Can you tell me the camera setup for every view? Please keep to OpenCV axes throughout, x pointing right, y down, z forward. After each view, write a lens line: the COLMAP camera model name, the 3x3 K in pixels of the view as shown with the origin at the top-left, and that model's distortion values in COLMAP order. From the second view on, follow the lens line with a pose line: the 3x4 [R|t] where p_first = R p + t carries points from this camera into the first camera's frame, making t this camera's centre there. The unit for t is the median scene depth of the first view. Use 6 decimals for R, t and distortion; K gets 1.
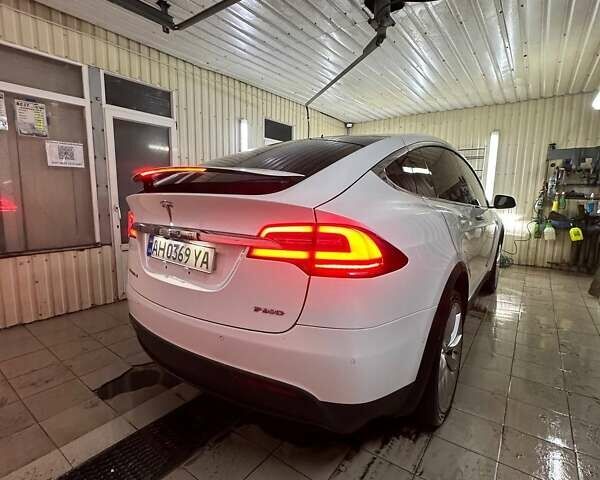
lens RADIAL K [[321.7, 0, 298.9], [0, 321.7, 240.6], [0, 0, 1]] dist [-0.001875, 0.000608]
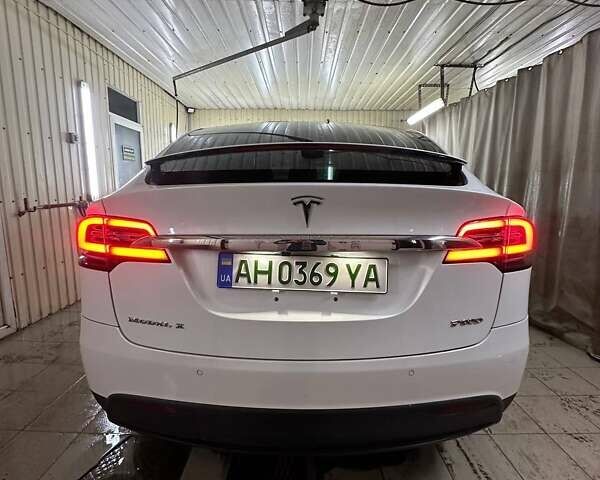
lens RADIAL K [[321.7, 0, 301.5], [0, 321.7, 241.4], [0, 0, 1]] dist [-0.001875, 0.000608]
pose [[0.803547, -0.098819, 0.586981, -0.776754], [0.086119, 0.995048, 0.049626, -0.062557], [-0.588978, 0.010674, 0.808078, 0.471711]]
